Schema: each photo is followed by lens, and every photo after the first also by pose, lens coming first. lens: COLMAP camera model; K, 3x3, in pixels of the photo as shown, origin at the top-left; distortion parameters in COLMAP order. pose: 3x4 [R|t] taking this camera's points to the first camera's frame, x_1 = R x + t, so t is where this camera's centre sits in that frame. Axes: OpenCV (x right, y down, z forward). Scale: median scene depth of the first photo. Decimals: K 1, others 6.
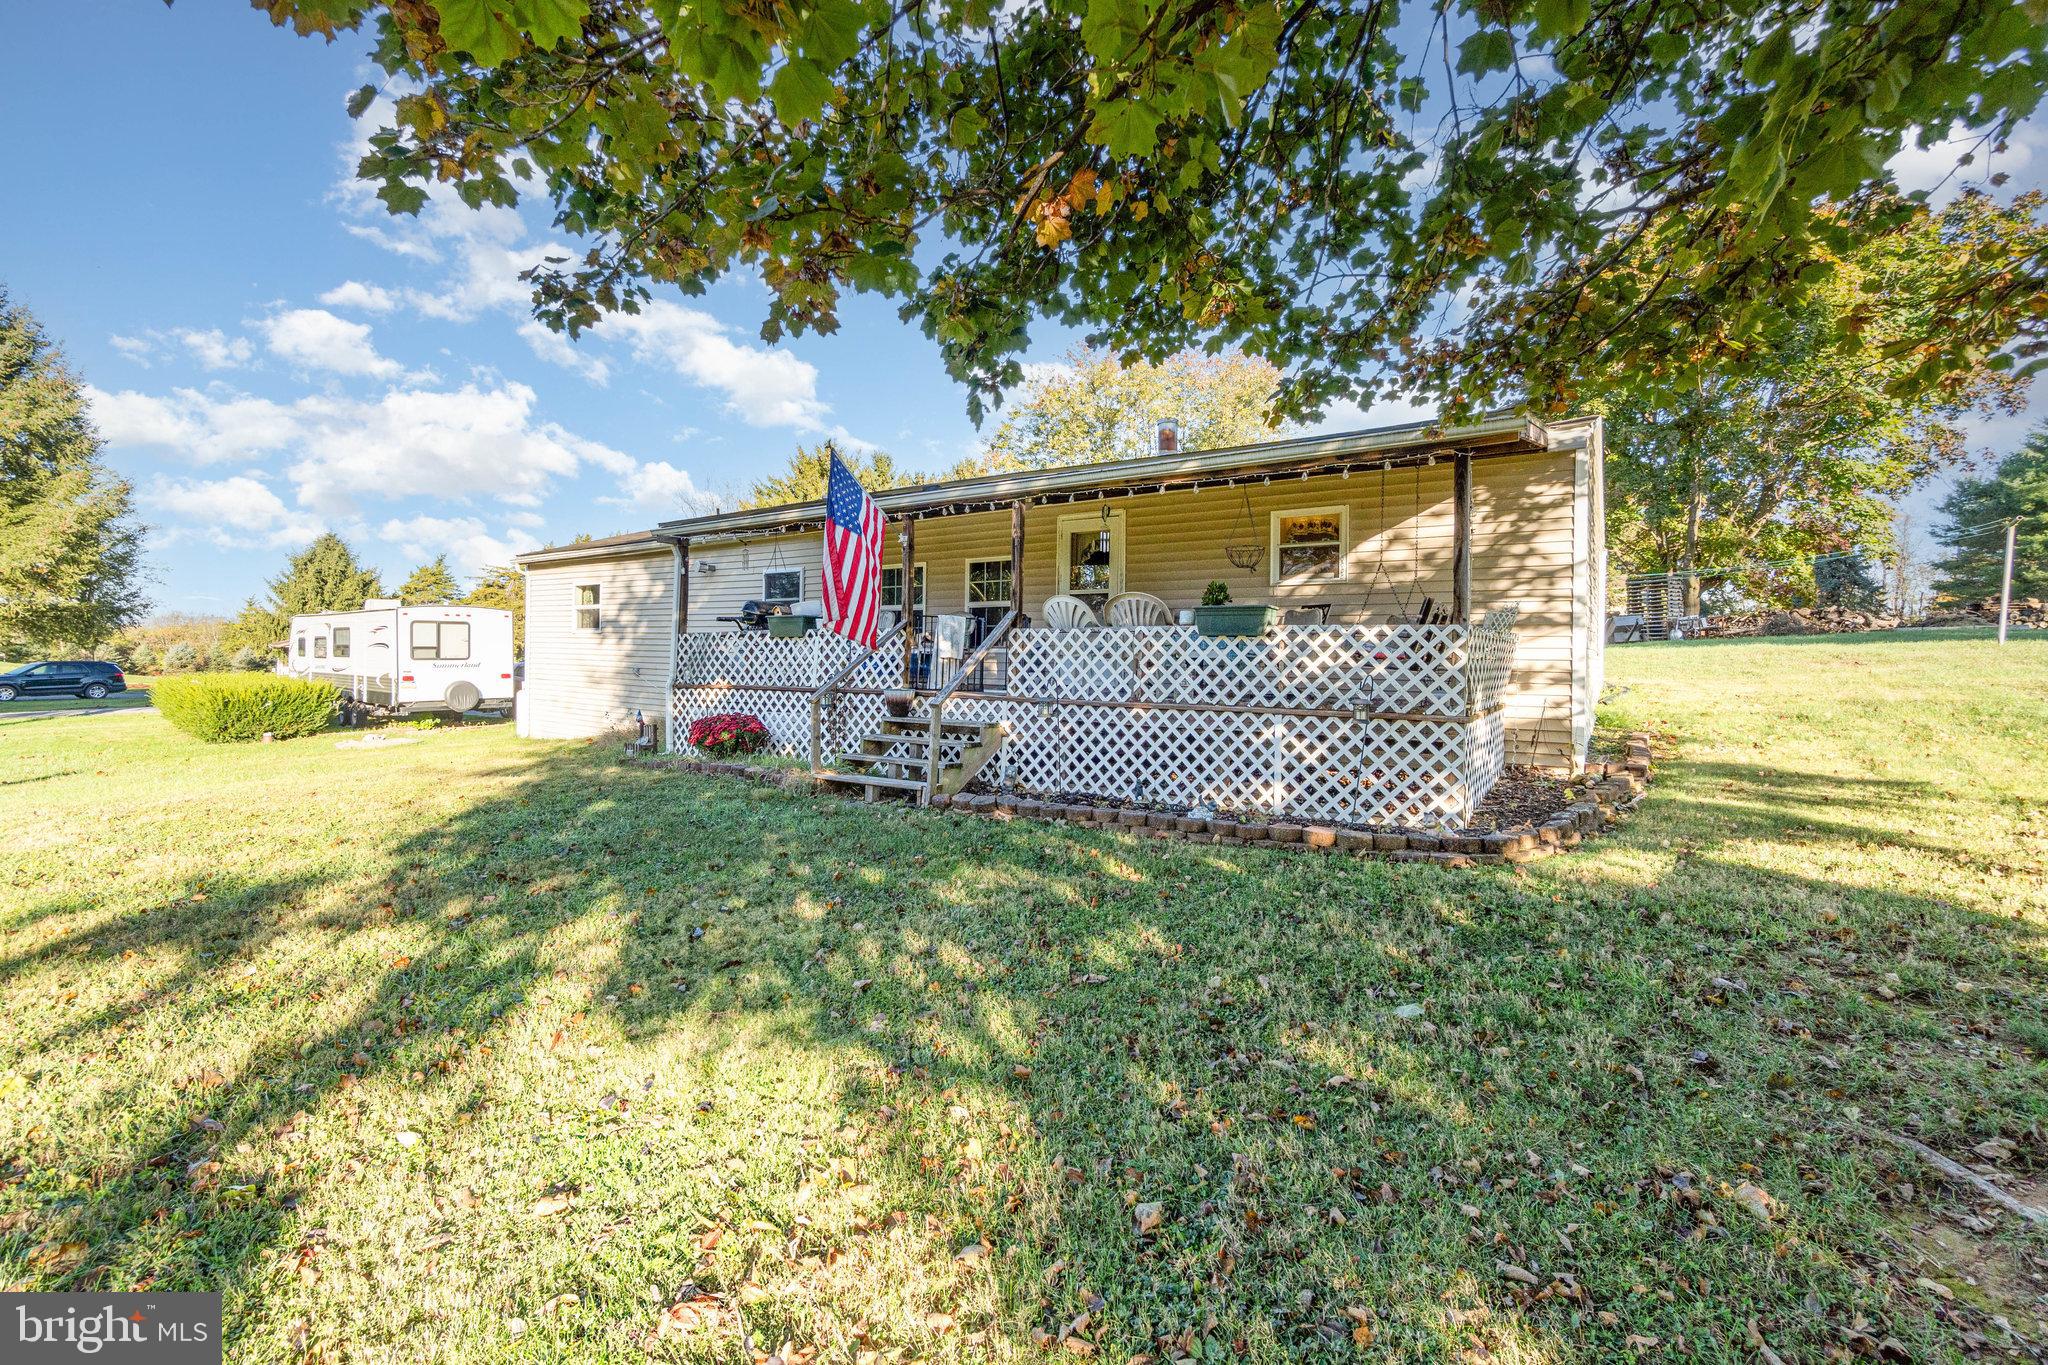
lens RADIAL K [[898.0, 0, 1024.4], [0, 898.0, 669.2], [0, 0, 1]] dist [-0.000326, 0.000025]
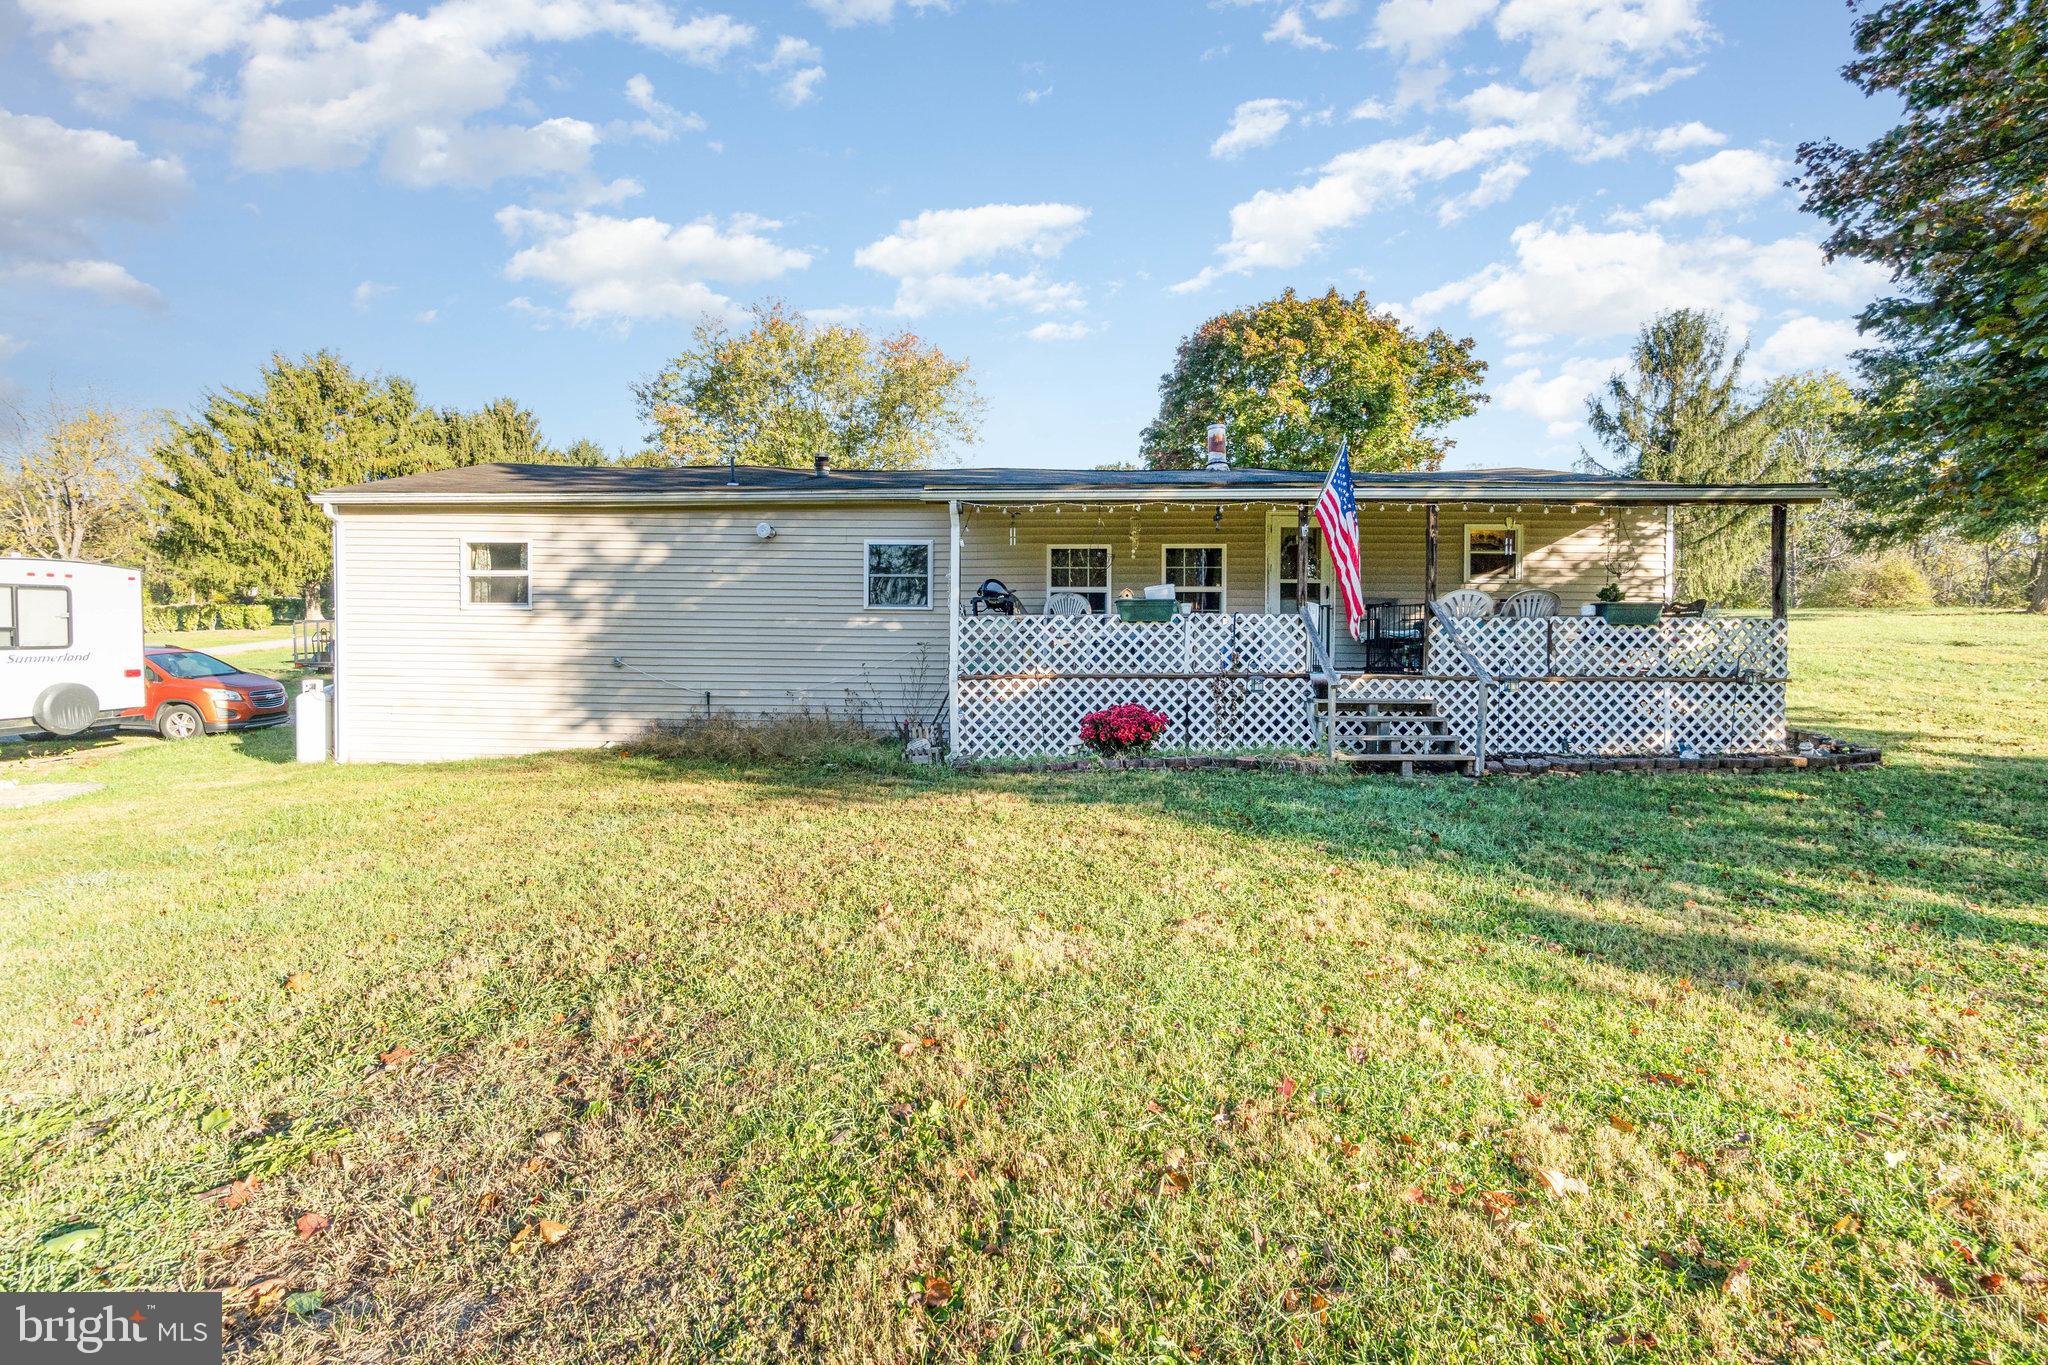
lens RADIAL K [[897.2, 0, 1020.0], [0, 897.2, 641.7], [0, 0, 1]] dist [0.001181, 0.000178]
pose [[0.823734, -0.012588, 0.566837, -1.137588], [0.012237, 0.999915, 0.004423, -0.025615], [-0.566845, 0.003293, 0.823818, 0.360758]]
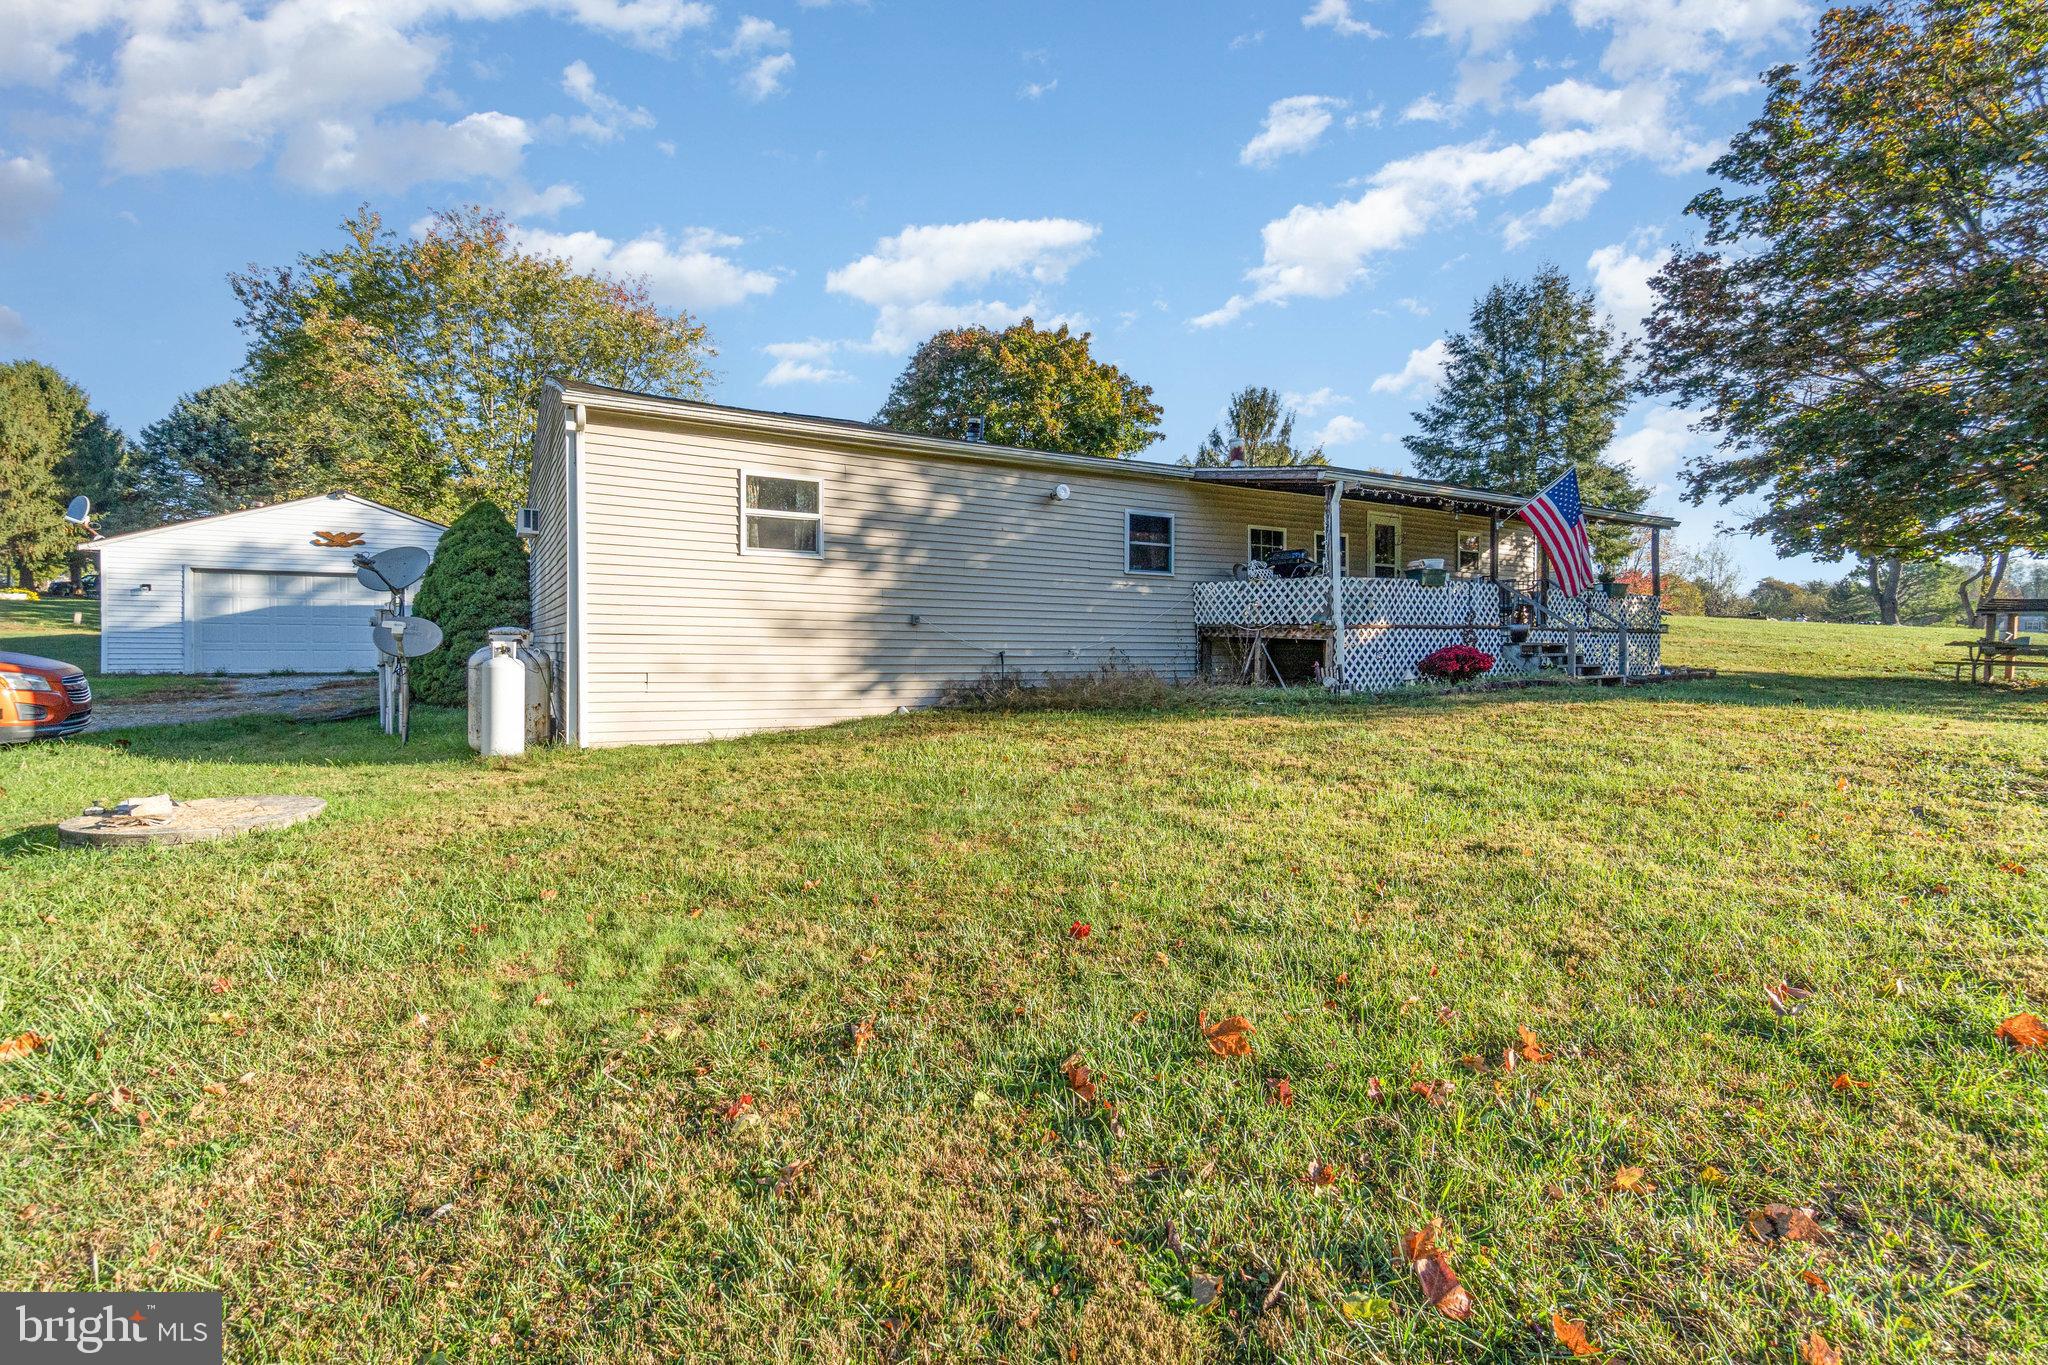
lens RADIAL K [[897.2, 0, 1020.0], [0, 897.2, 641.7], [0, 0, 1]] dist [0.001181, 0.000178]
pose [[0.404991, -0.007555, 0.914289, -2.031640], [0.012557, 0.999918, 0.002701, 0.038500], [-0.914234, 0.010387, 0.405052, 1.258596]]
